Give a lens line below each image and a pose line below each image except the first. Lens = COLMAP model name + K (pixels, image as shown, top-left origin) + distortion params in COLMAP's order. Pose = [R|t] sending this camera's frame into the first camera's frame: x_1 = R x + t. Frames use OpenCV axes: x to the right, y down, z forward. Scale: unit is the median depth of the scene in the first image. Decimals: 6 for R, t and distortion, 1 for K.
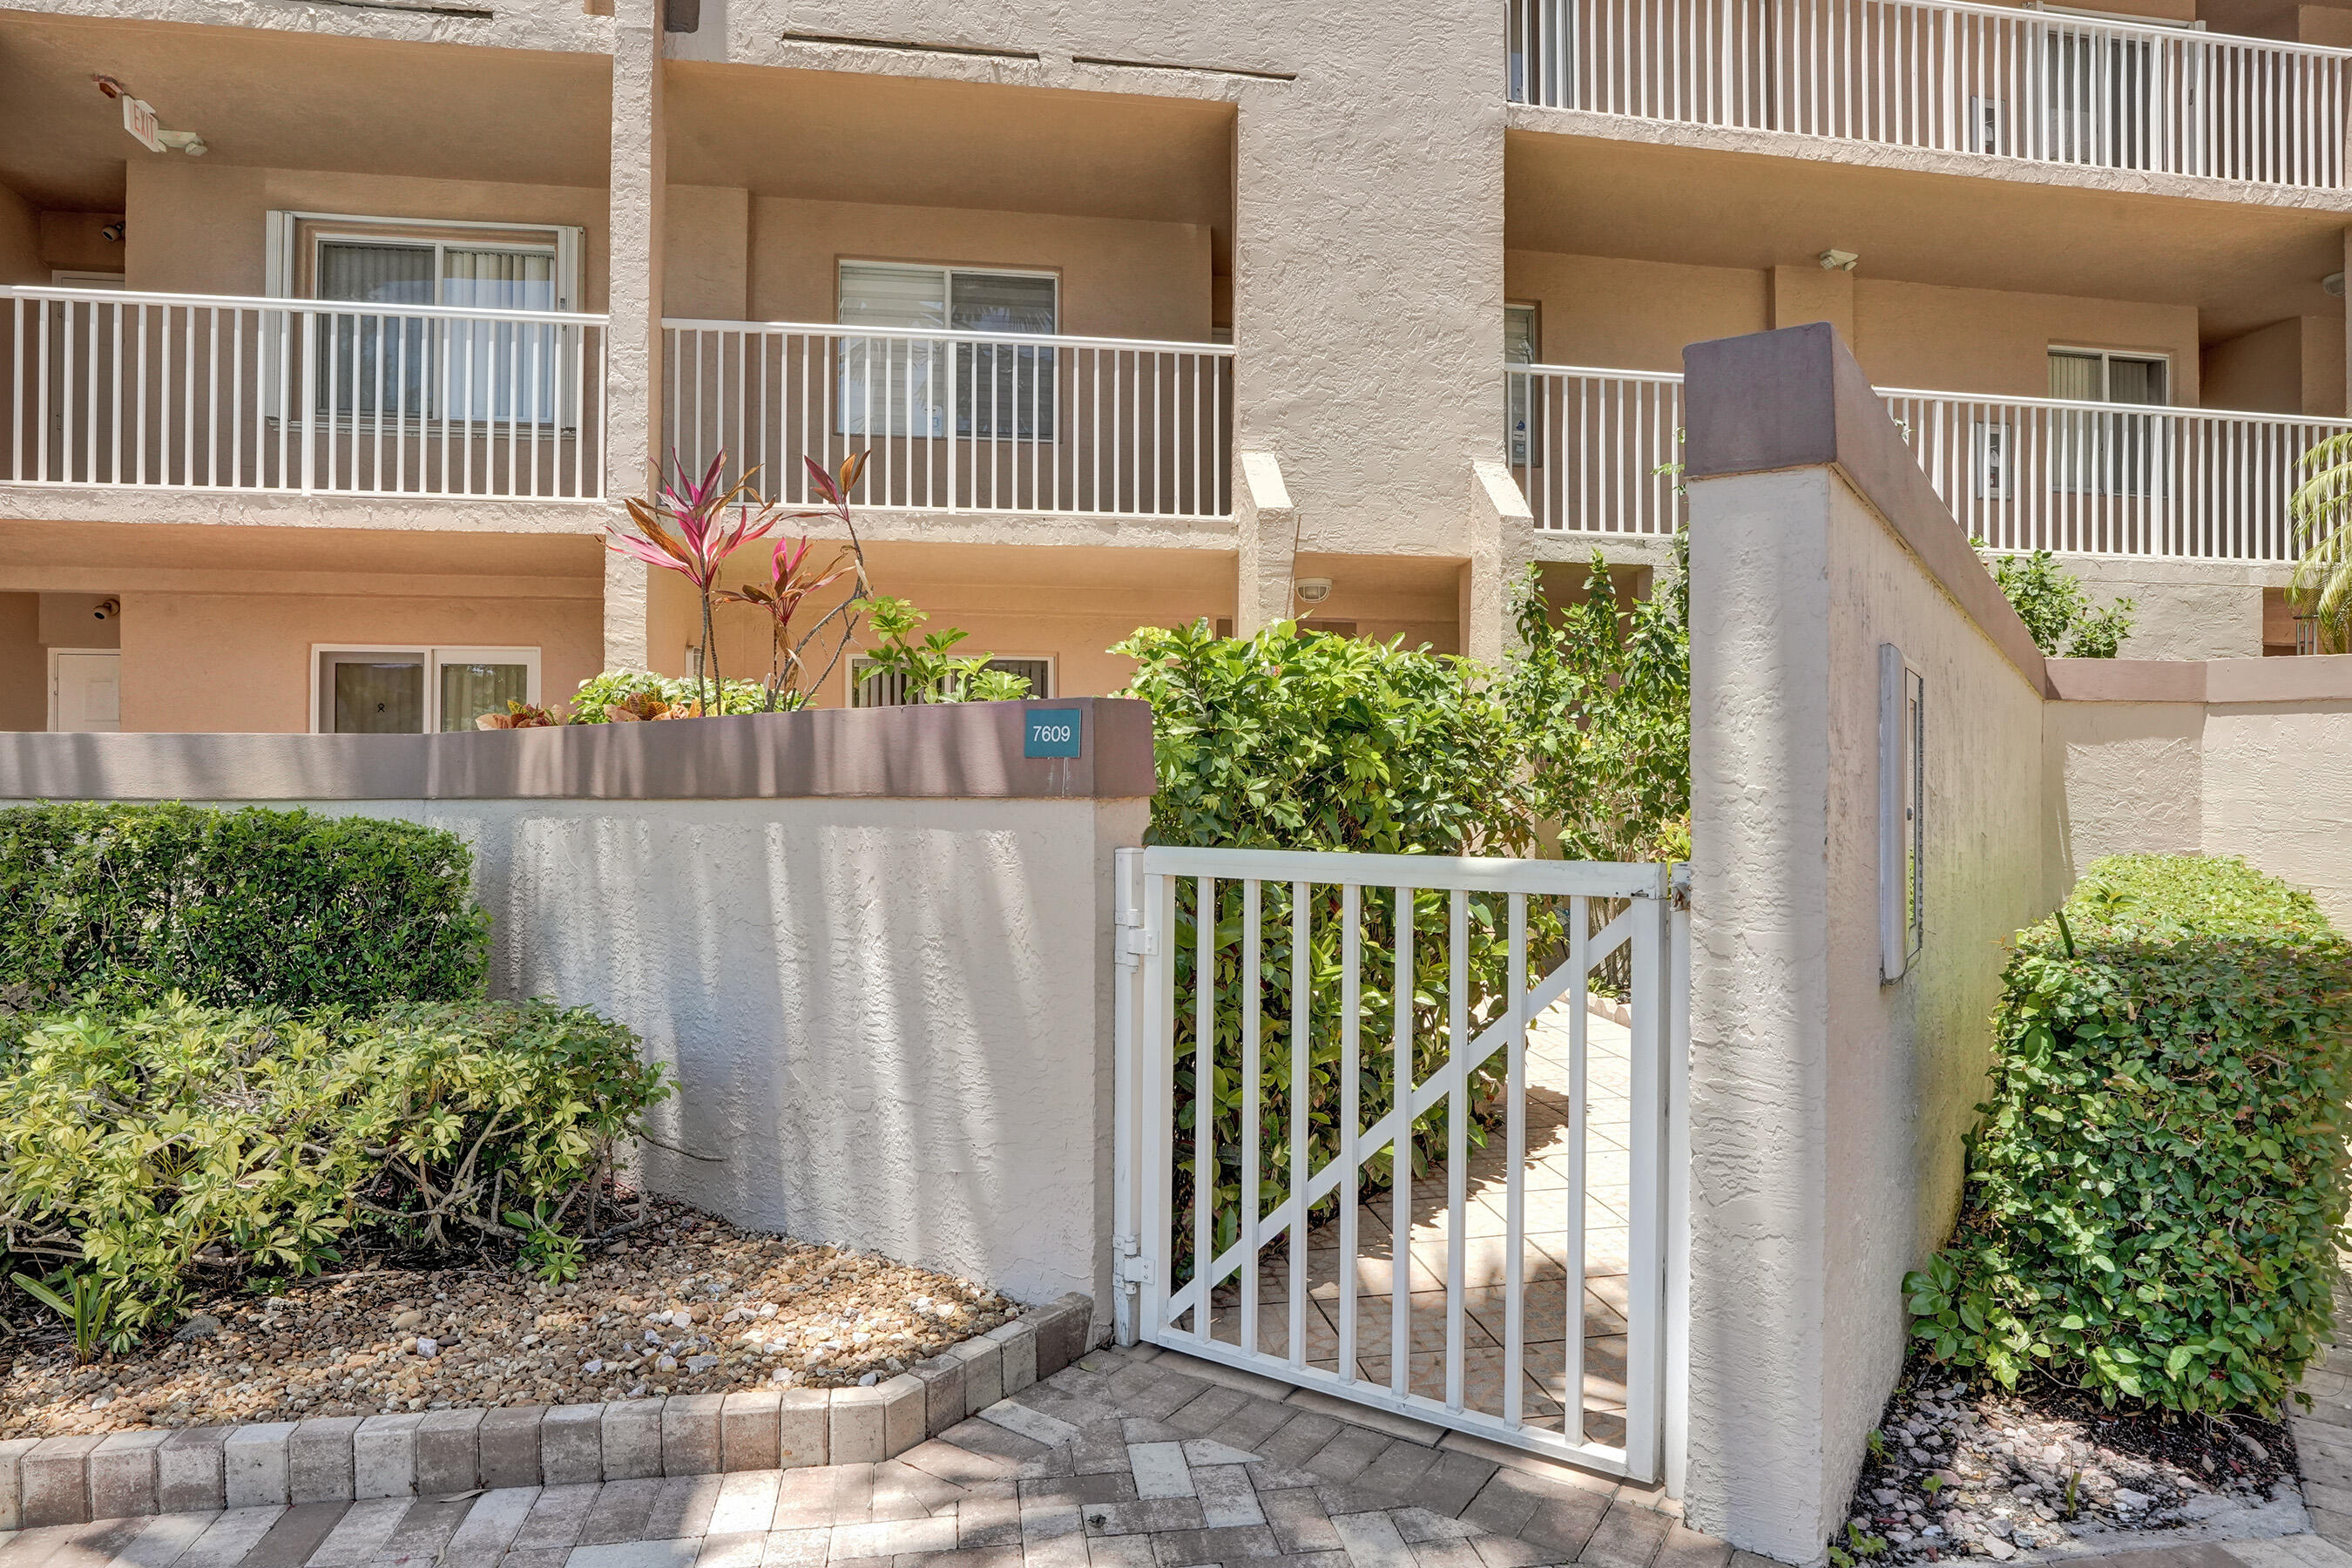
lens RADIAL K [[1298.6, 0, 1176.0], [0, 1298.6, 784.0], [0, 0, 1]] dist [-0.055170, 0.022402]
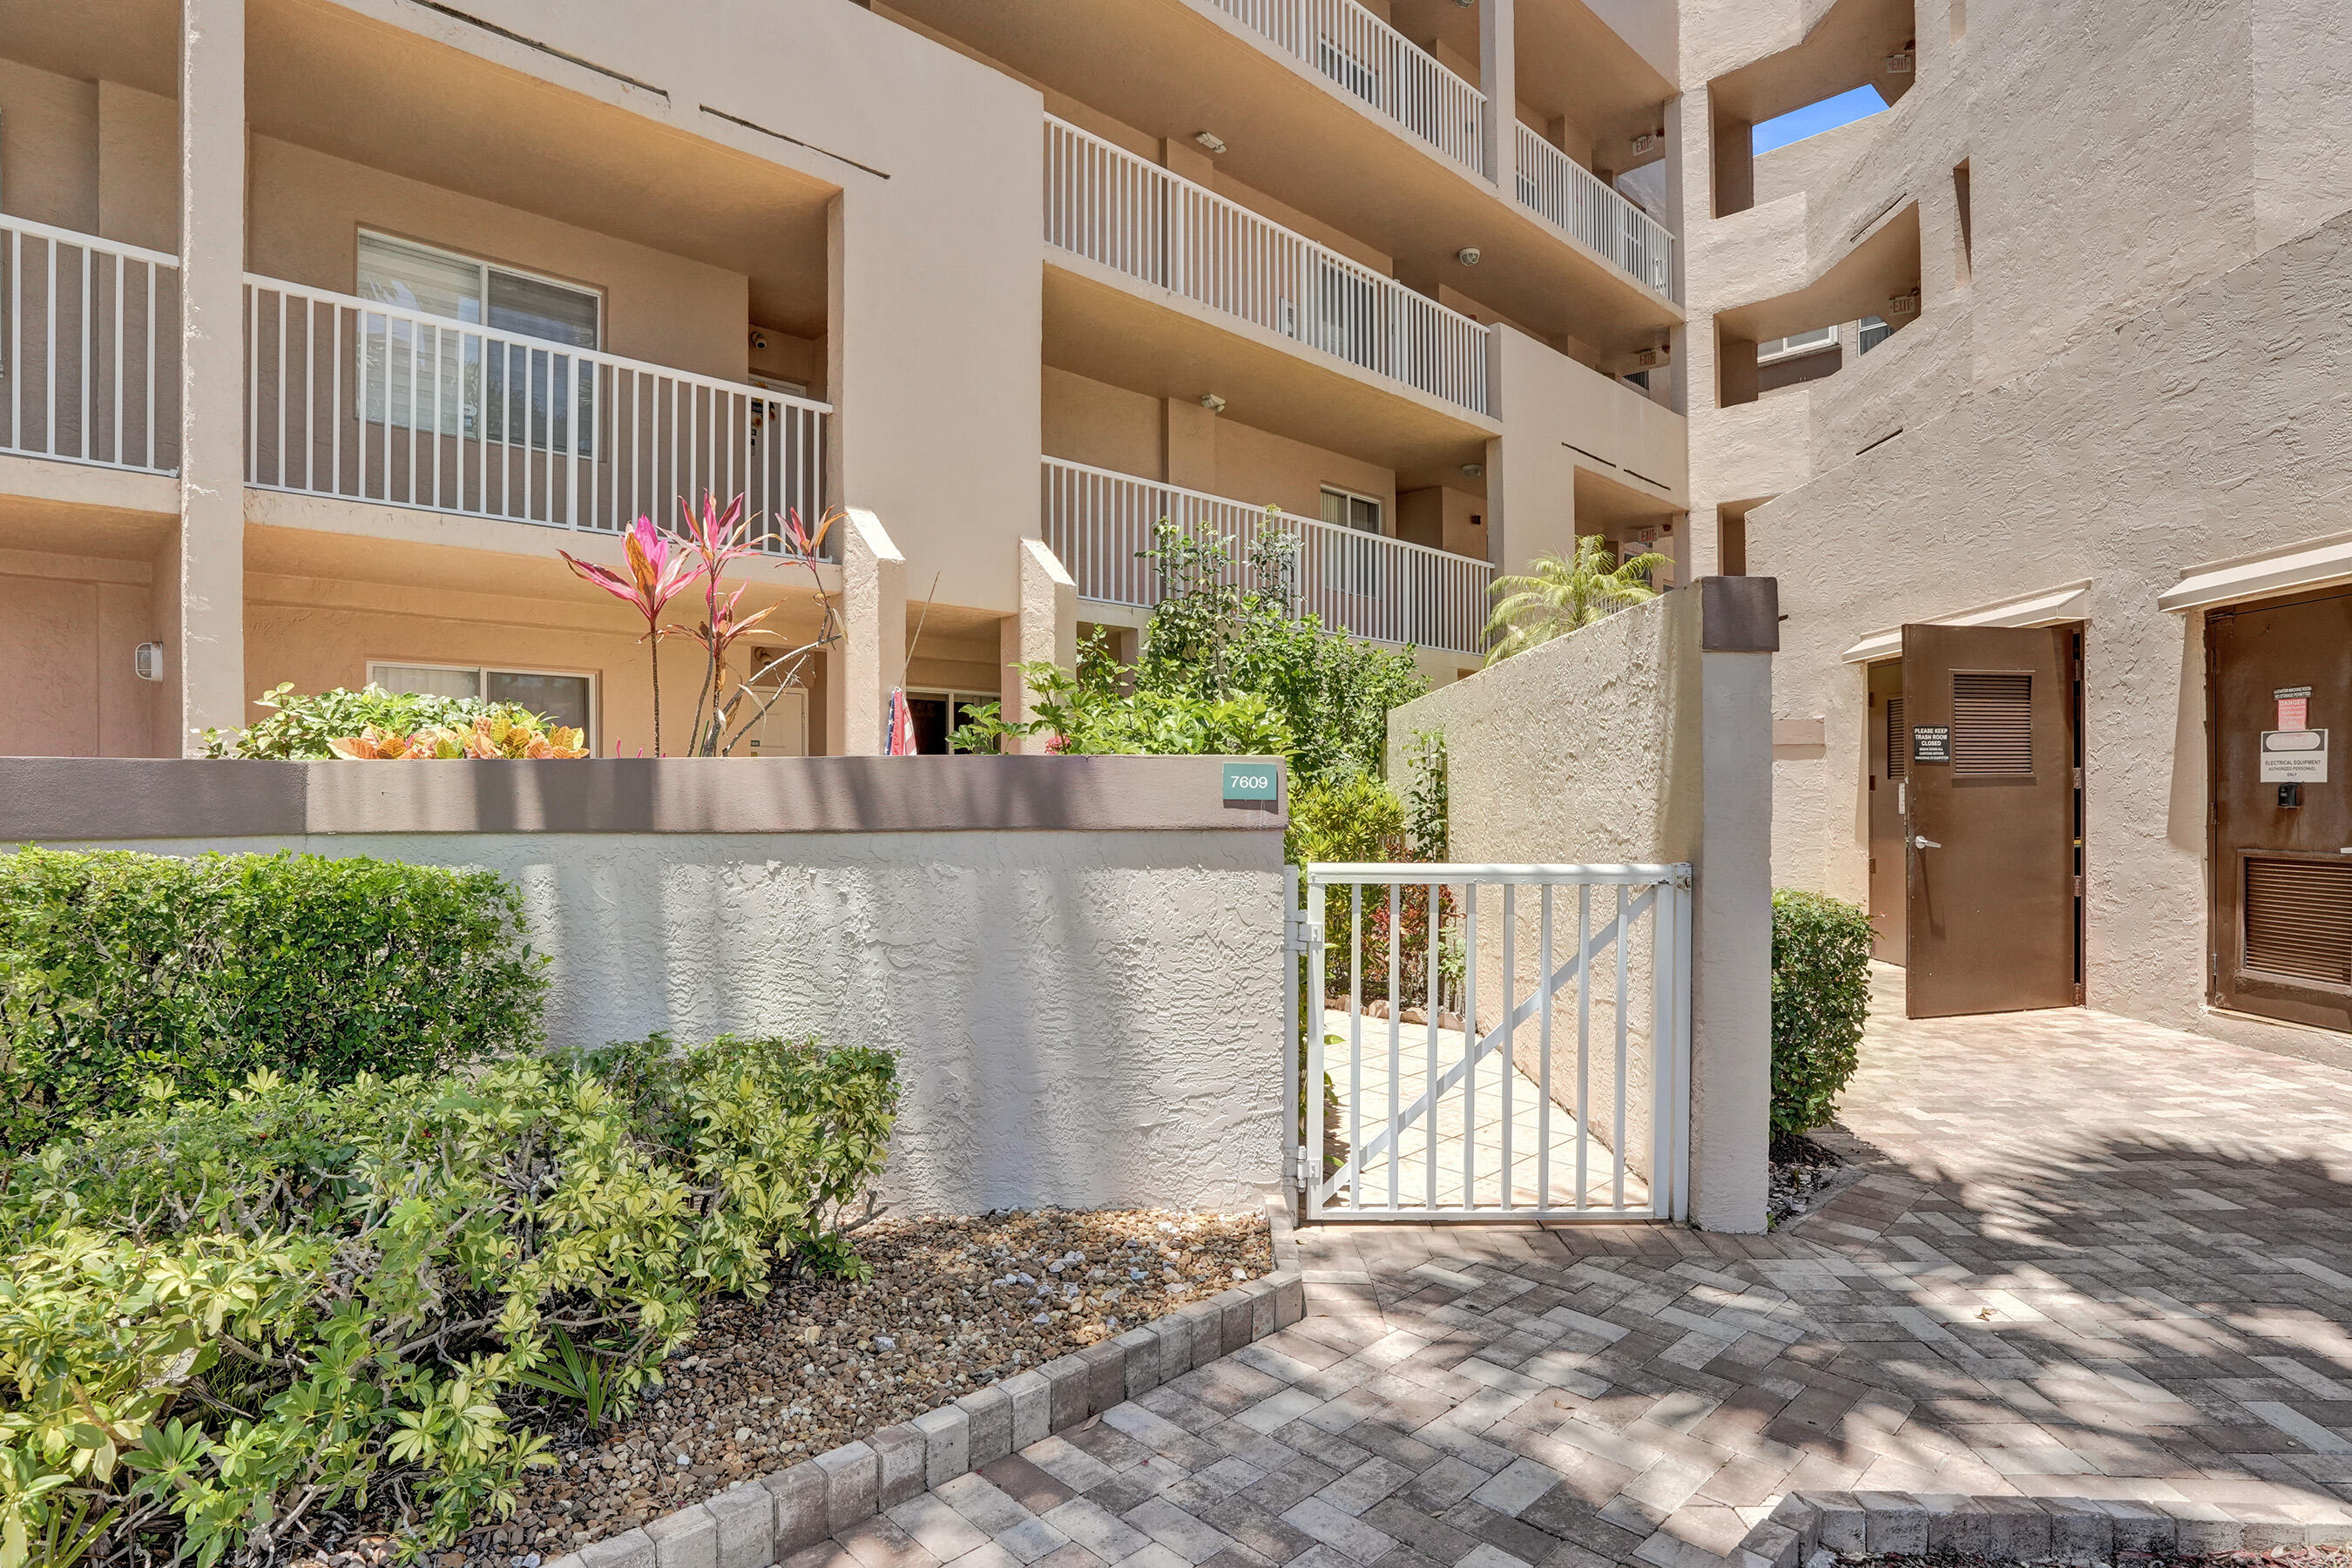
lens RADIAL K [[1192.4, 0, 1155.6], [0, 1192.4, 789.0], [0, 0, 1]] dist [-0.071882, 0.033753]
pose [[0.835798, 0.002509, 0.549032, -0.233406], [-0.003988, 0.999991, 0.001501, -0.012163], [-0.549023, -0.003444, 0.835800, 0.001535]]
